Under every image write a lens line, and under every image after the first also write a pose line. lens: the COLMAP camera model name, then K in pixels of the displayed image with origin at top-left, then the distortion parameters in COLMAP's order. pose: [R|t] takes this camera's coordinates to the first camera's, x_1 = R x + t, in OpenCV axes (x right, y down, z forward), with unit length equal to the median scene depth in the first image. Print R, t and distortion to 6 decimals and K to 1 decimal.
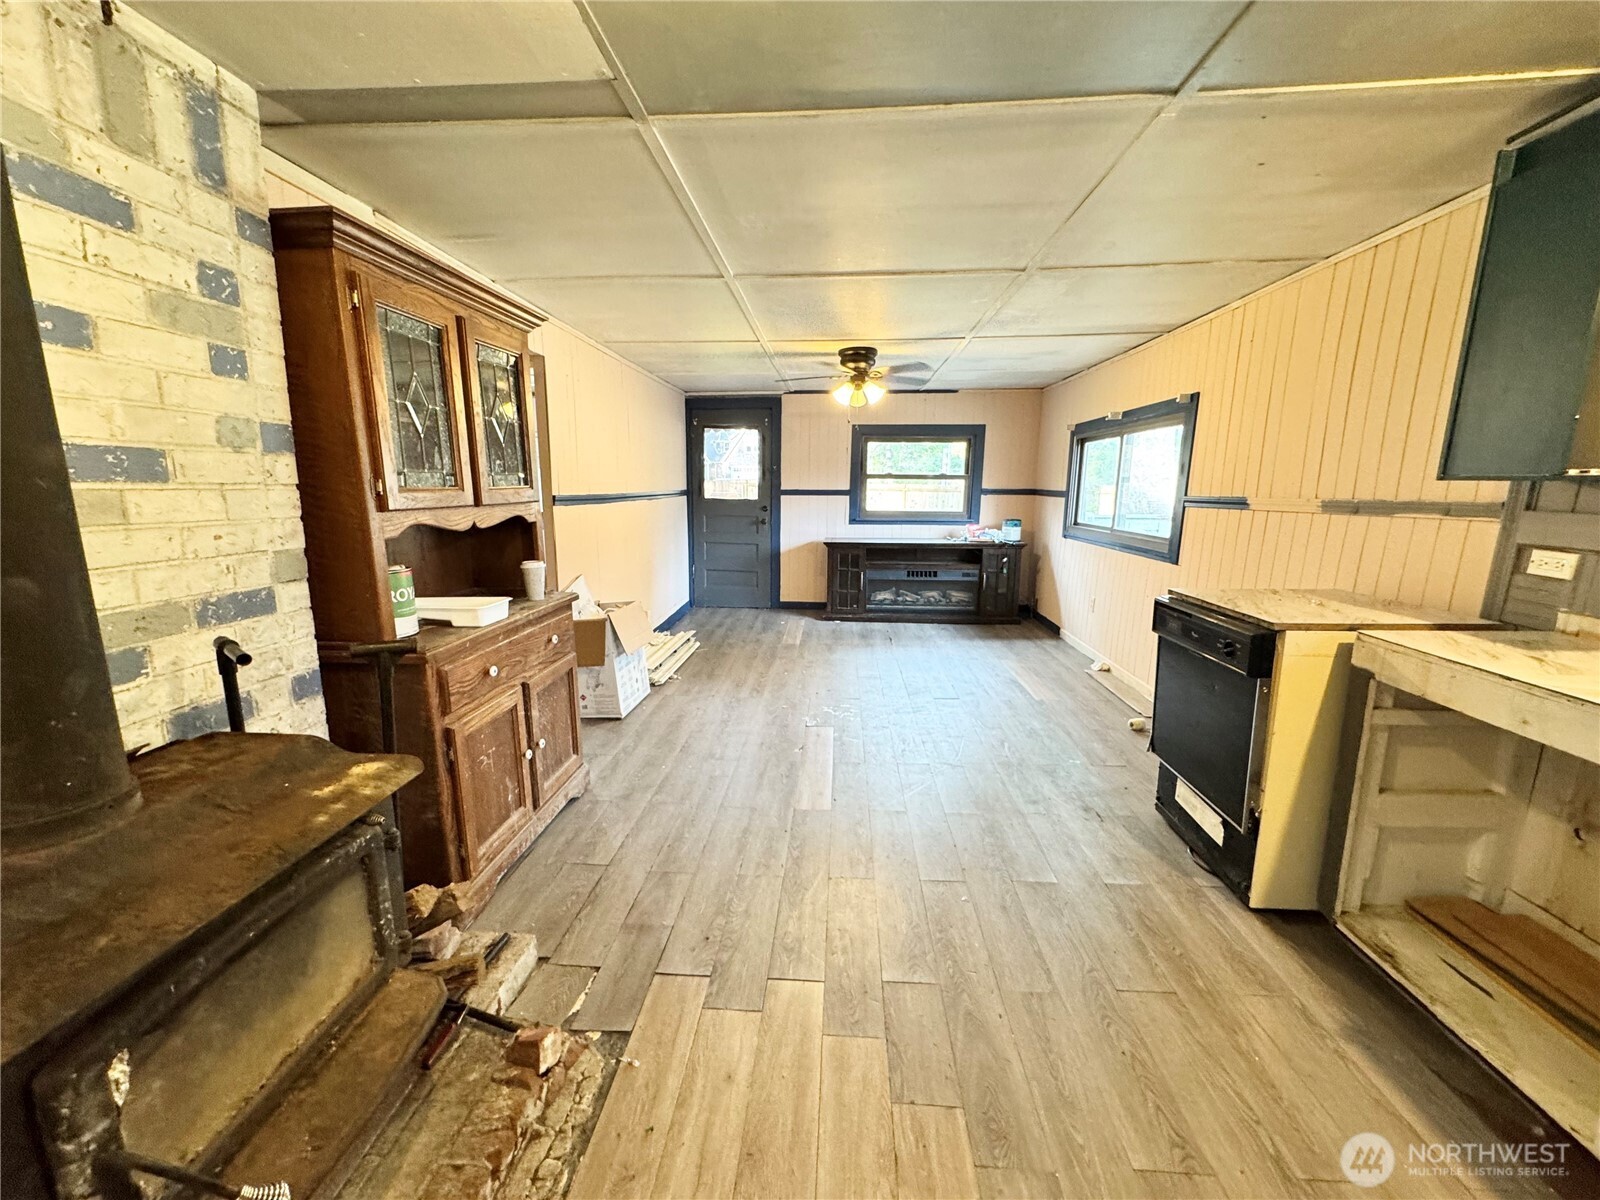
lens RADIAL K [[637.1, 0, 799.9], [0, 637.1, 599.5], [0, 0, 1]] dist [-0.002329, 0.000623]
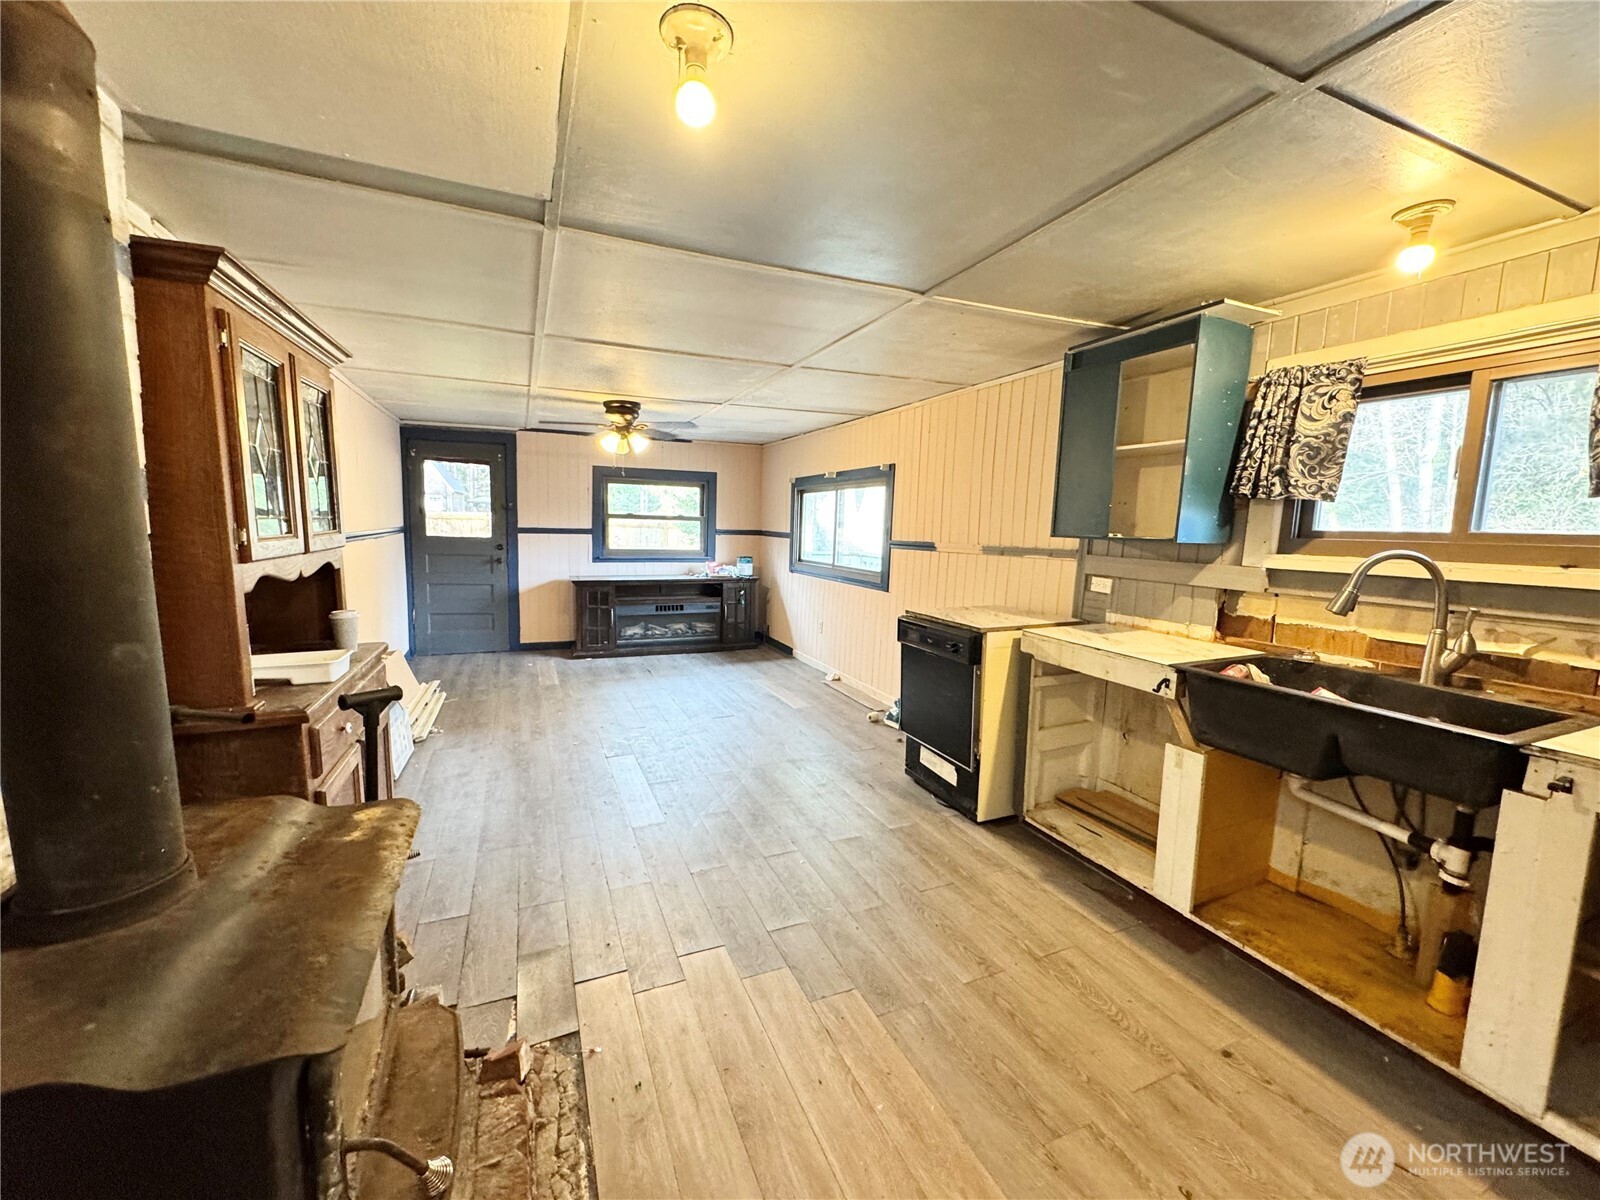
lens RADIAL K [[637.1, 0, 800.5], [0, 637.1, 600.2], [0, 0, 1]] dist [-0.002329, 0.000623]
pose [[0.888781, -0.038190, 0.456738, -0.306814], [0.062011, 0.997379, -0.037273, 0.000114], [-0.454118, 0.061450, 0.888820, -0.154728]]
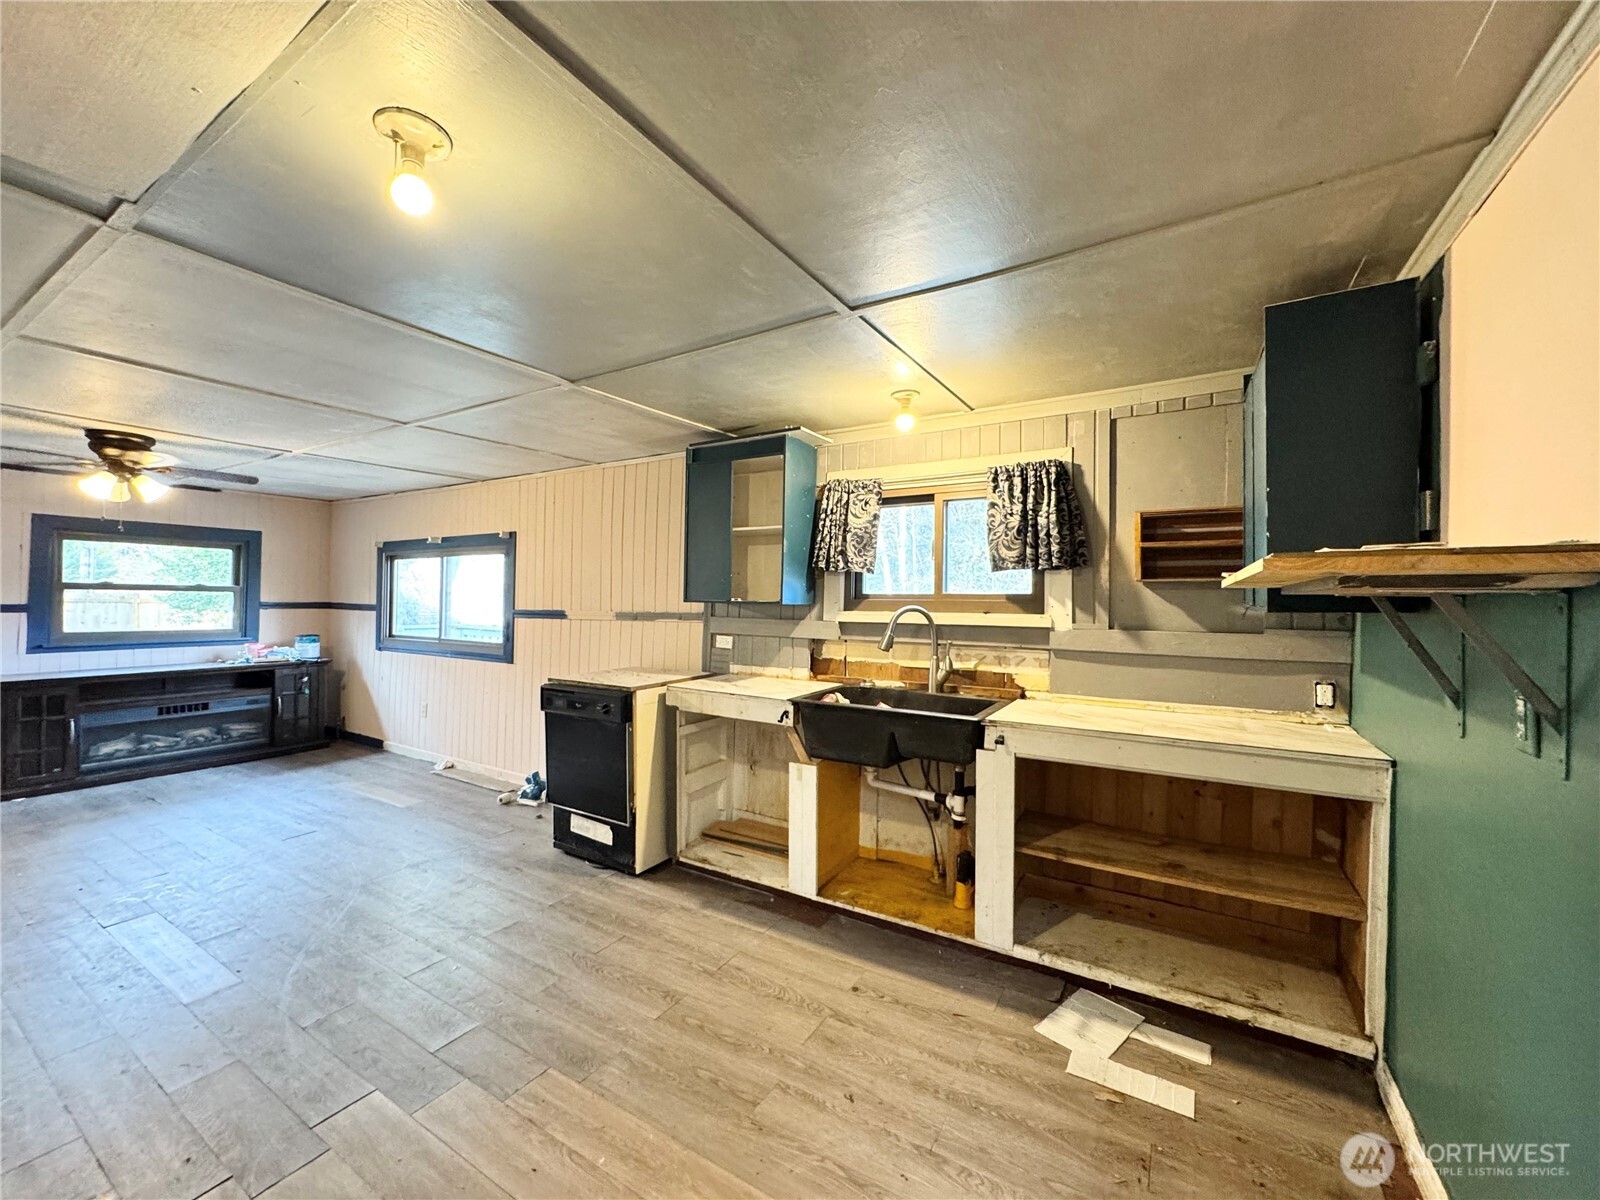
lens RADIAL K [[637.1, 0, 800.4], [0, 637.1, 601.2], [0, 0, 1]] dist [-0.002329, 0.000623]
pose [[0.463474, -0.002263, 0.886108, -0.465279], [0.149502, 0.985861, -0.075679, 0.006896], [-0.873408, 0.167550, 0.457259, -0.161581]]
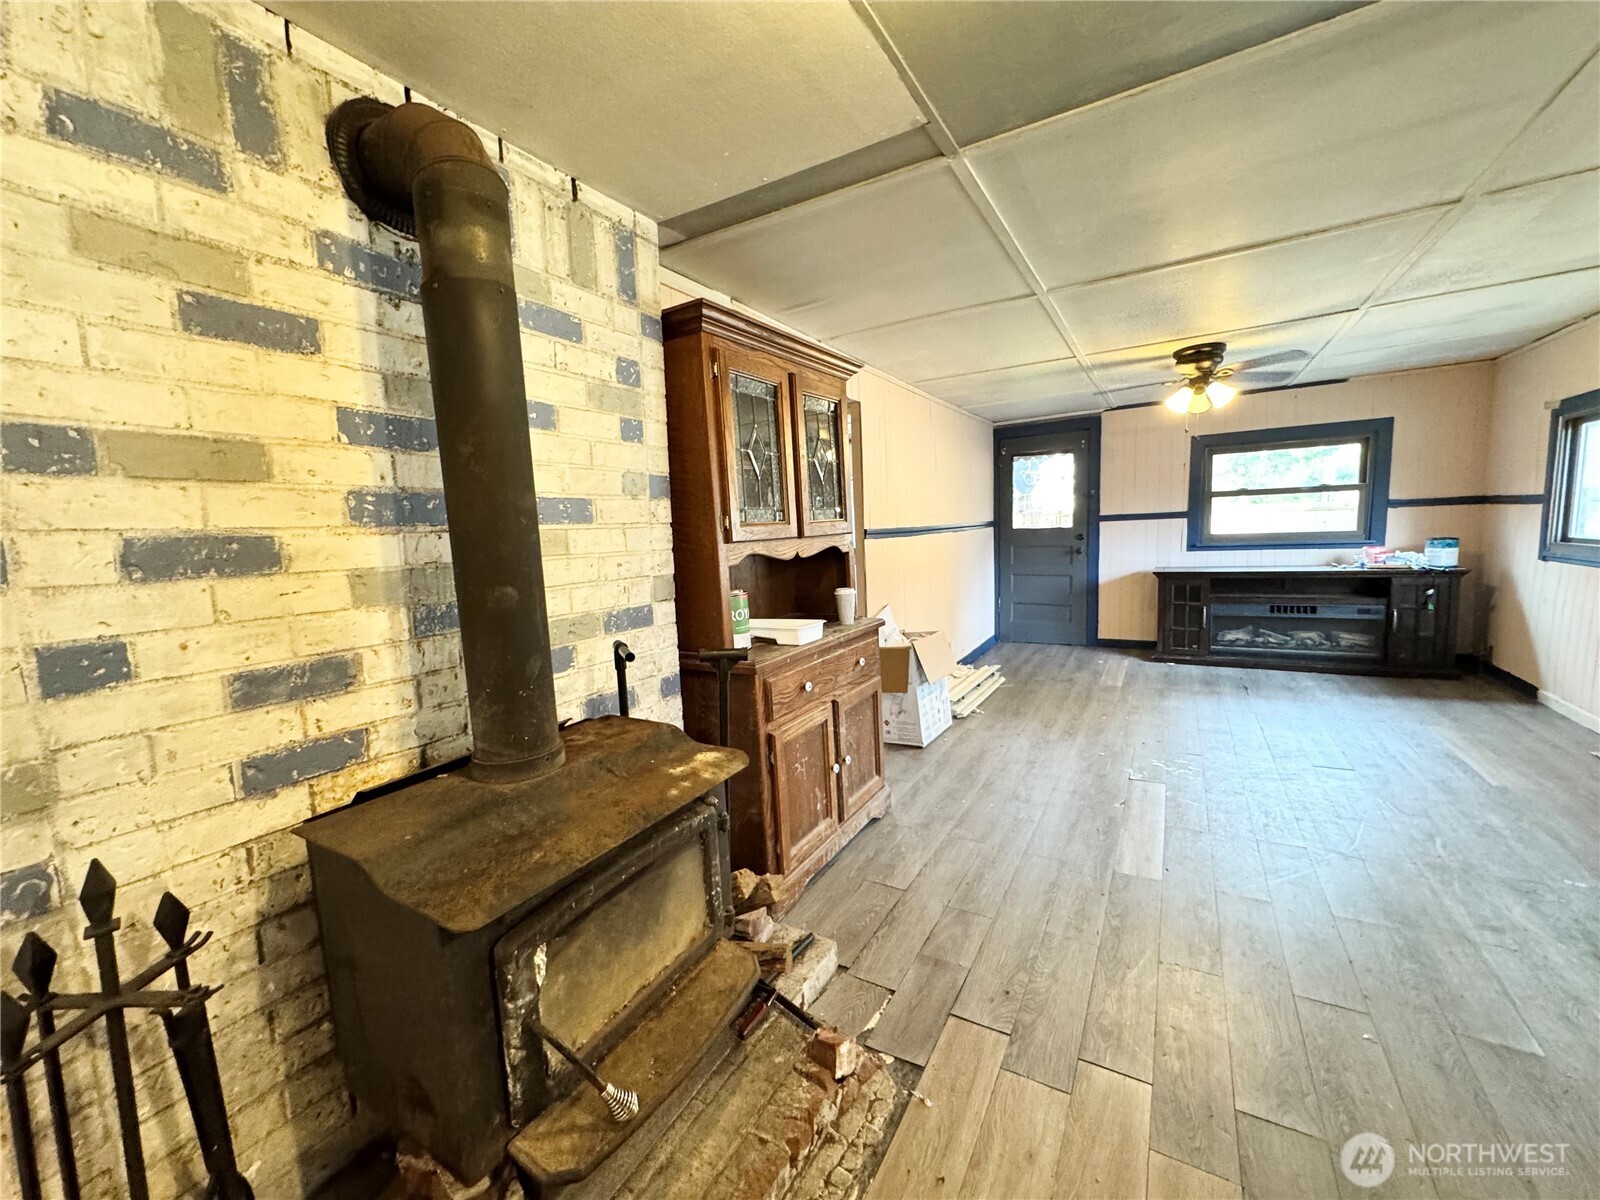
lens RADIAL K [[637.1, 0, 799.7], [0, 637.1, 599.9], [0, 0, 1]] dist [-0.002329, 0.000623]
pose [[0.891813, 0.005400, -0.452371, -0.000083], [-0.030799, 0.998334, -0.048800, 0.017858], [0.451354, 0.057453, 0.890494, 0.009830]]
